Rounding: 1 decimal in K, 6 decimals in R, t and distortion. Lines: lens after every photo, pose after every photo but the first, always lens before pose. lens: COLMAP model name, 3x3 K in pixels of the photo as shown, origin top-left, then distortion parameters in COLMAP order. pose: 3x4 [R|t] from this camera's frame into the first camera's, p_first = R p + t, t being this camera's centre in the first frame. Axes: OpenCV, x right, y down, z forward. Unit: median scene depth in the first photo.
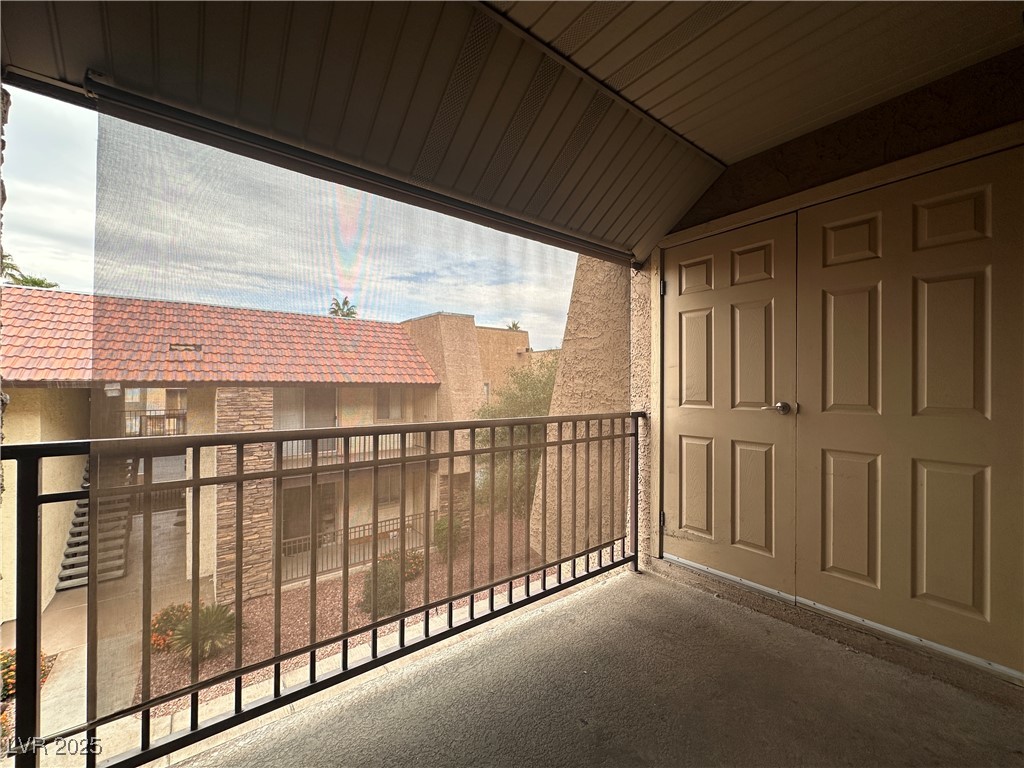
lens RADIAL K [[406.1, 0, 507.4], [0, 406.1, 385.6], [0, 0, 1]] dist [-0.001911, -0.001167]
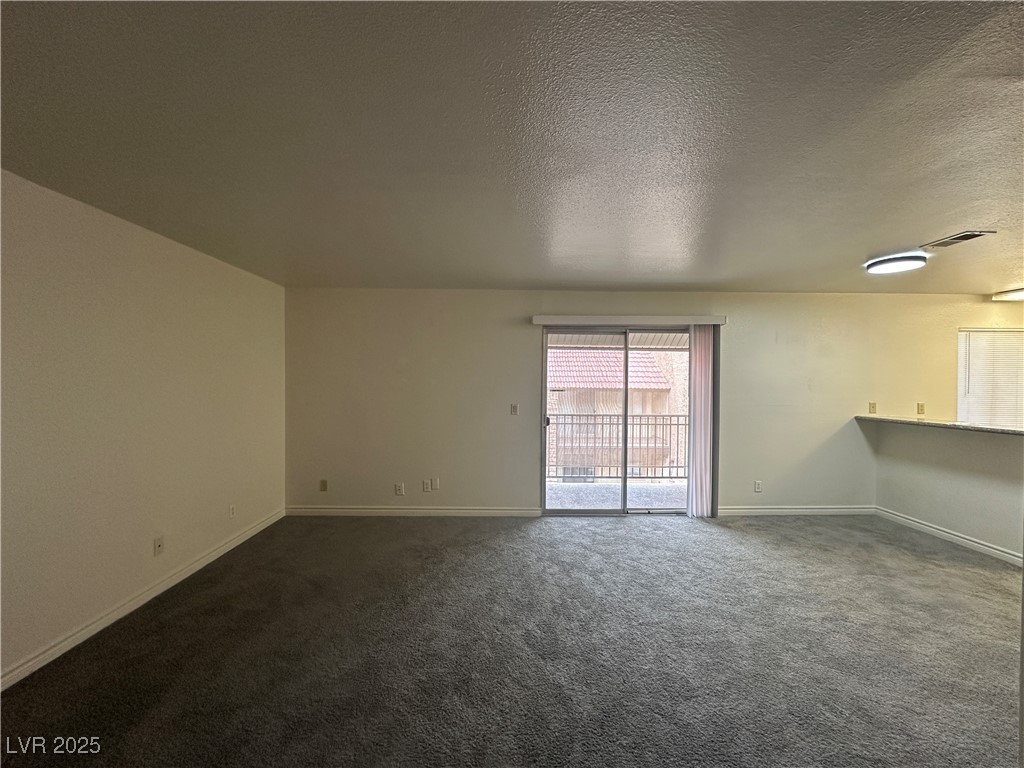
lens RADIAL K [[406.1, 0, 508.2], [0, 406.1, 382.3], [0, 0, 1]] dist [-0.001911, -0.001167]
pose [[0.804363, 0.007095, -0.594096, 0.217705], [-0.005320, 0.999975, 0.004739, -0.034359], [0.594115, -0.000651, 0.804380, -0.404754]]
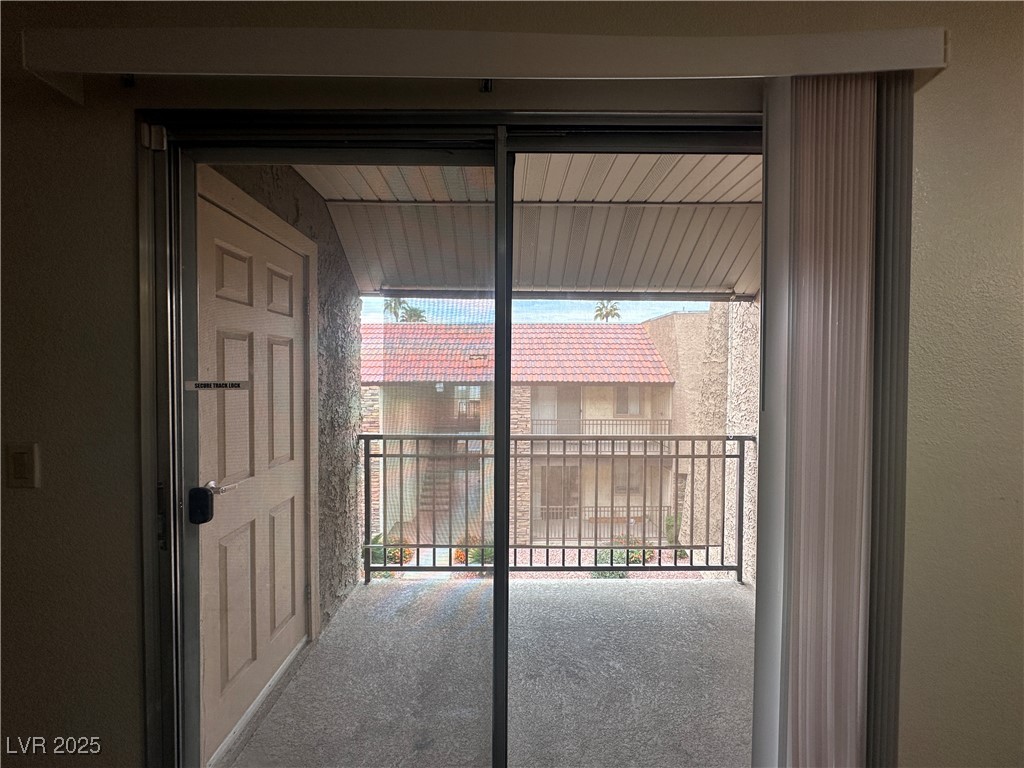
lens RADIAL K [[406.1, 0, 508.6], [0, 406.1, 385.5], [0, 0, 1]] dist [-0.001911, -0.001167]
pose [[0.800236, 0.013036, -0.599544, 0.126575], [0.001812, 0.999707, 0.024156, -0.025985], [0.599683, -0.020416, 0.799977, -0.063302]]
